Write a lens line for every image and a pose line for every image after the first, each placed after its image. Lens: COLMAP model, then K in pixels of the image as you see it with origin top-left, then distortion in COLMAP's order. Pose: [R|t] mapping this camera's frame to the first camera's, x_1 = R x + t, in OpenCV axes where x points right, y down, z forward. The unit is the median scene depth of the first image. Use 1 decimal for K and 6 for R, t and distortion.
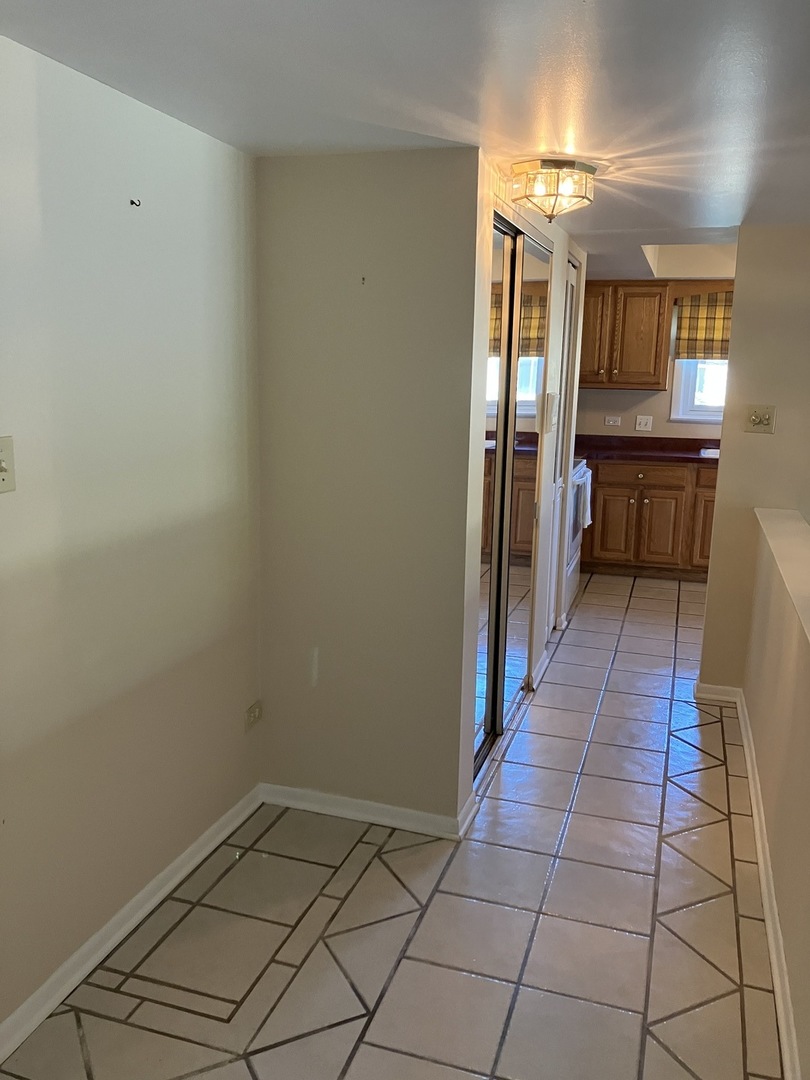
lens RADIAL K [[874.7, 0, 405.0], [0, 874.7, 540.0], [0, 0, 1]] dist [-0.000717, -0.003760]
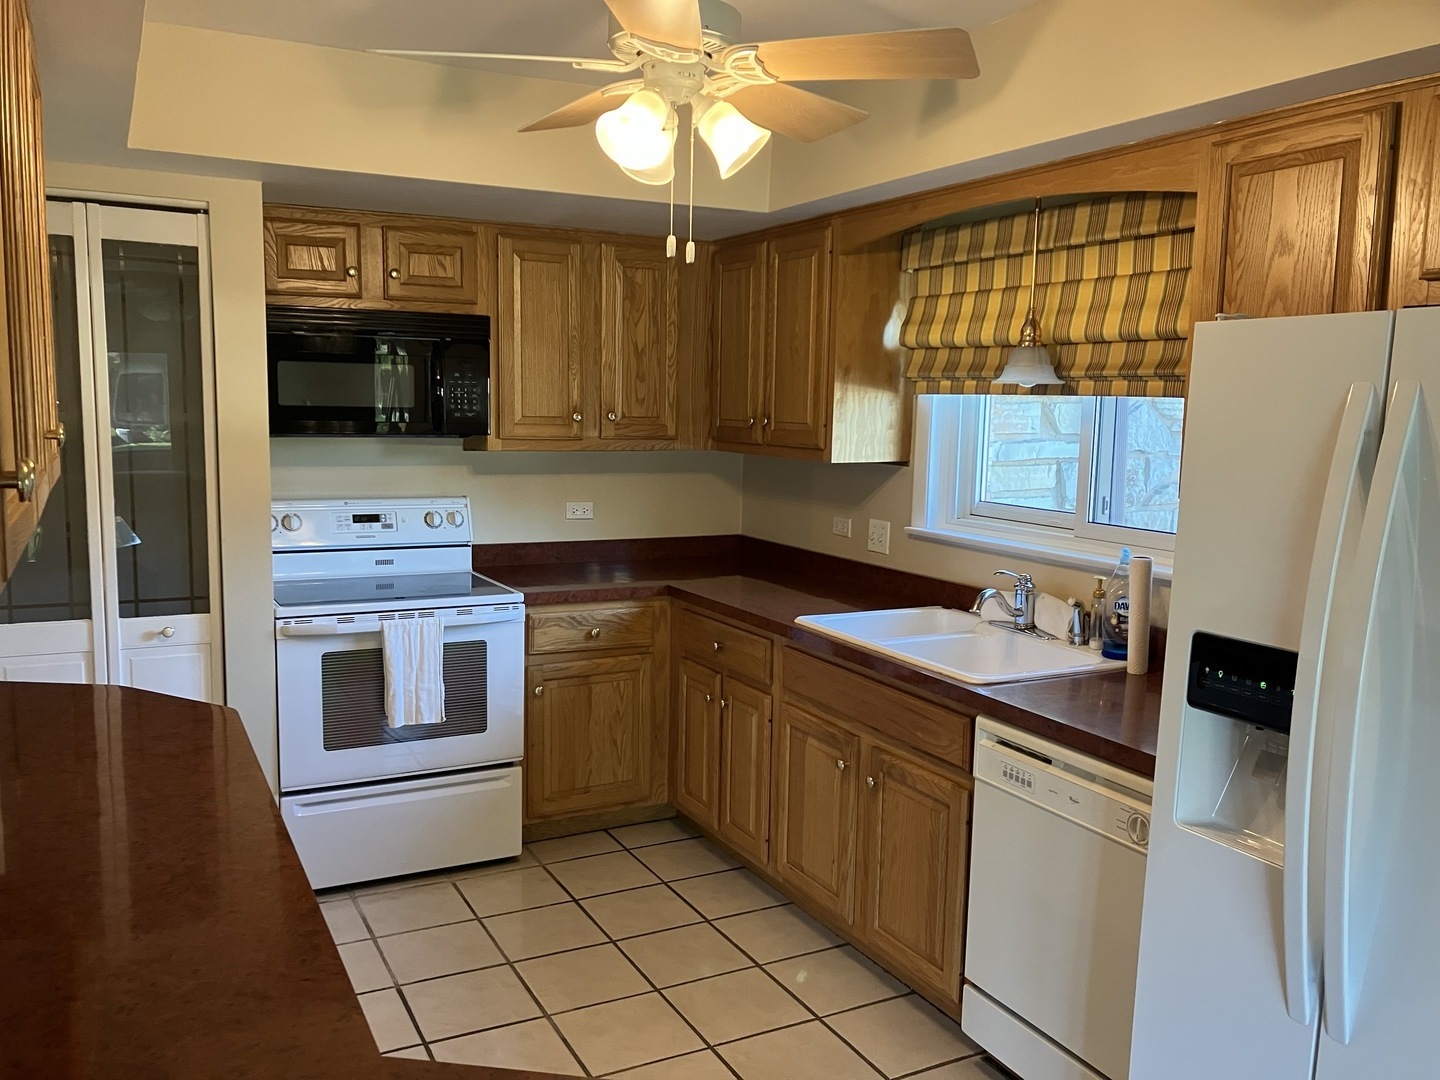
lens RADIAL K [[1166.3, 0, 720.0], [0, 1166.3, 540.0], [0, 0, 1]] dist [-0.000717, -0.003760]
pose [[0.713934, 0.076568, -0.696014, 0.644024], [-0.146526, 0.988333, -0.041573, -0.097455], [0.684710, 0.131665, 0.716824, 0.531042]]
